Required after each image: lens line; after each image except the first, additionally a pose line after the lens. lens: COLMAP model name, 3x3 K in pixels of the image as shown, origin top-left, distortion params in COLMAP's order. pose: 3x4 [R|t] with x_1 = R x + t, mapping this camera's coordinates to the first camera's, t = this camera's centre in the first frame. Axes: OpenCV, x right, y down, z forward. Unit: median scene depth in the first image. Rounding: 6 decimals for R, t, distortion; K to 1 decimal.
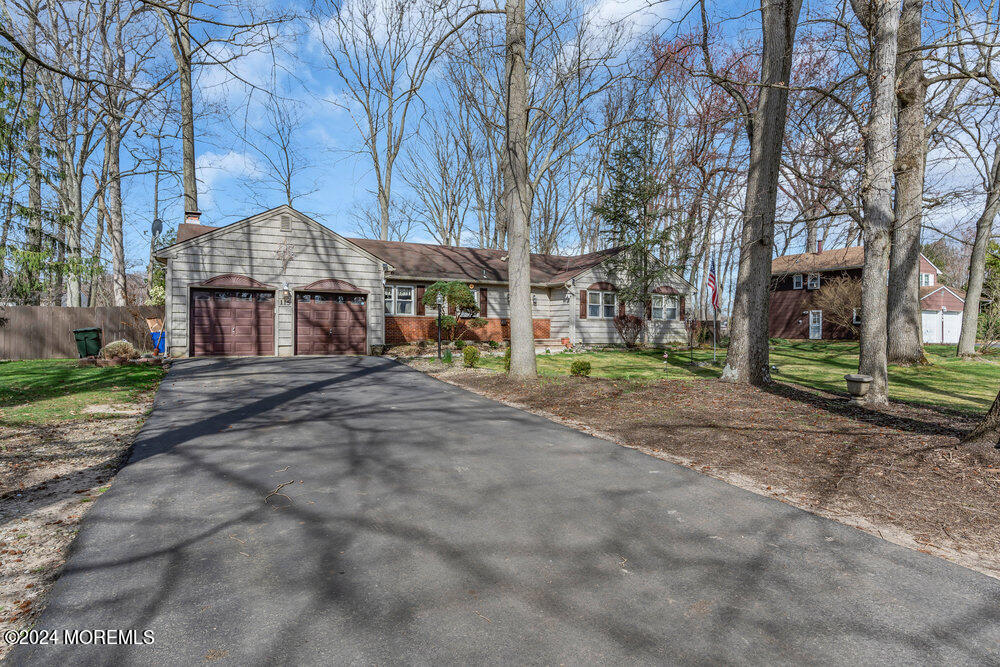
lens RADIAL K [[571.0, 0, 501.5], [0, 571.0, 335.4], [0, 0, 1]] dist [-0.003425, -0.000467]
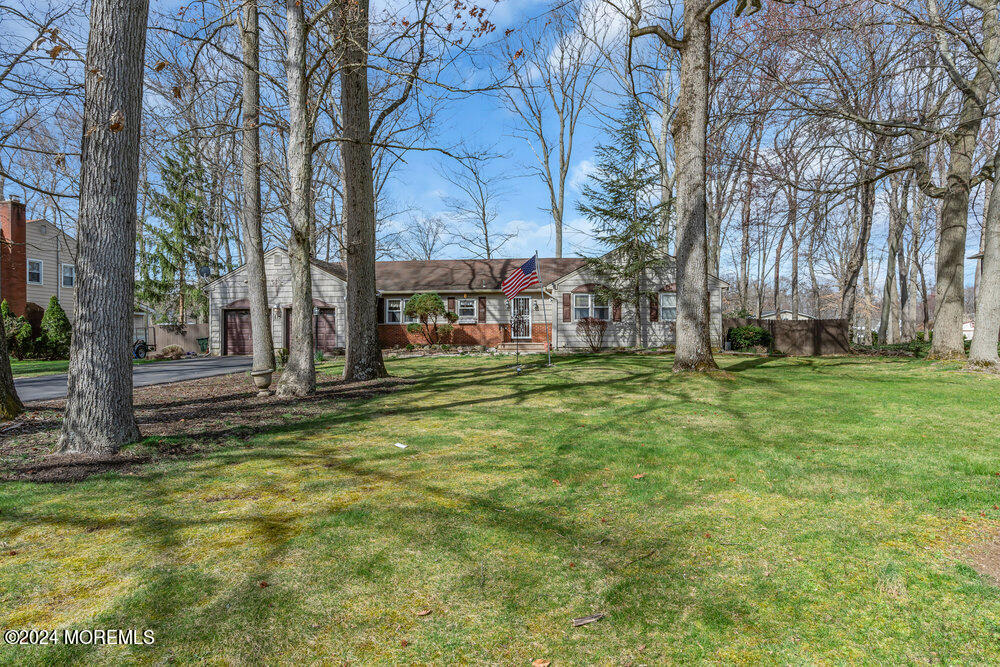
lens RADIAL K [[571.0, 0, 500.3], [0, 571.0, 336.6], [0, 0, 1]] dist [-0.003425, -0.000467]
pose [[0.829708, -0.013531, -0.558033, 0.803260], [0.007466, 0.999886, -0.013144, 0.011515], [0.558147, 0.006740, 0.829715, 0.143561]]
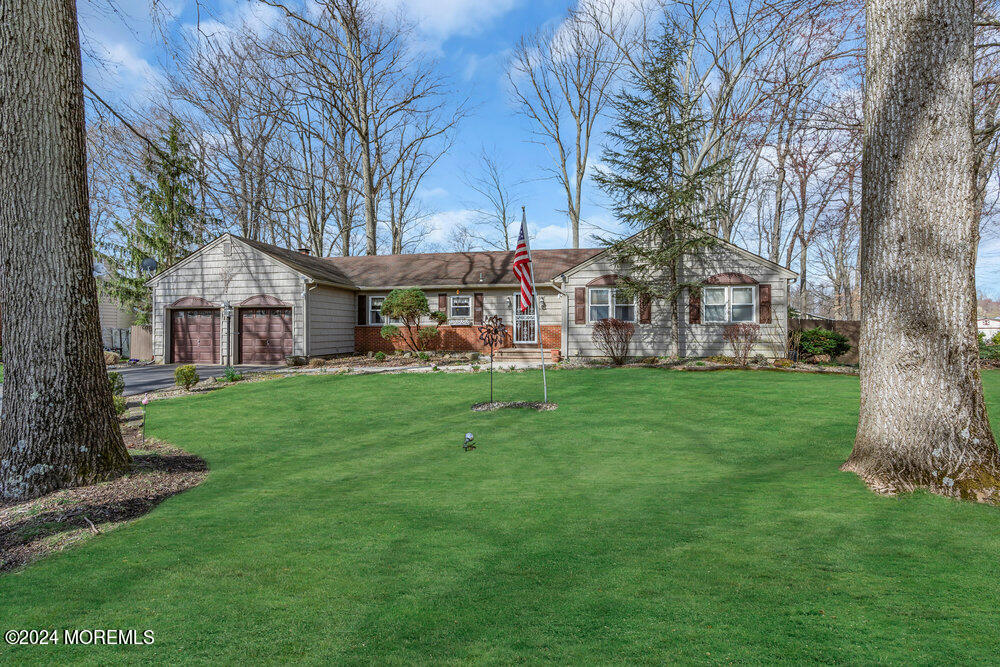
lens RADIAL K [[457.6, 0, 501.3], [0, 457.6, 329.9], [0, 0, 1]] dist [-0.001796, 0.000091]
pose [[0.791711, -0.012009, -0.610777, 0.588019], [0.005515, 0.999907, -0.012511, -0.018106], [0.610870, 0.006537, 0.791704, 0.581092]]
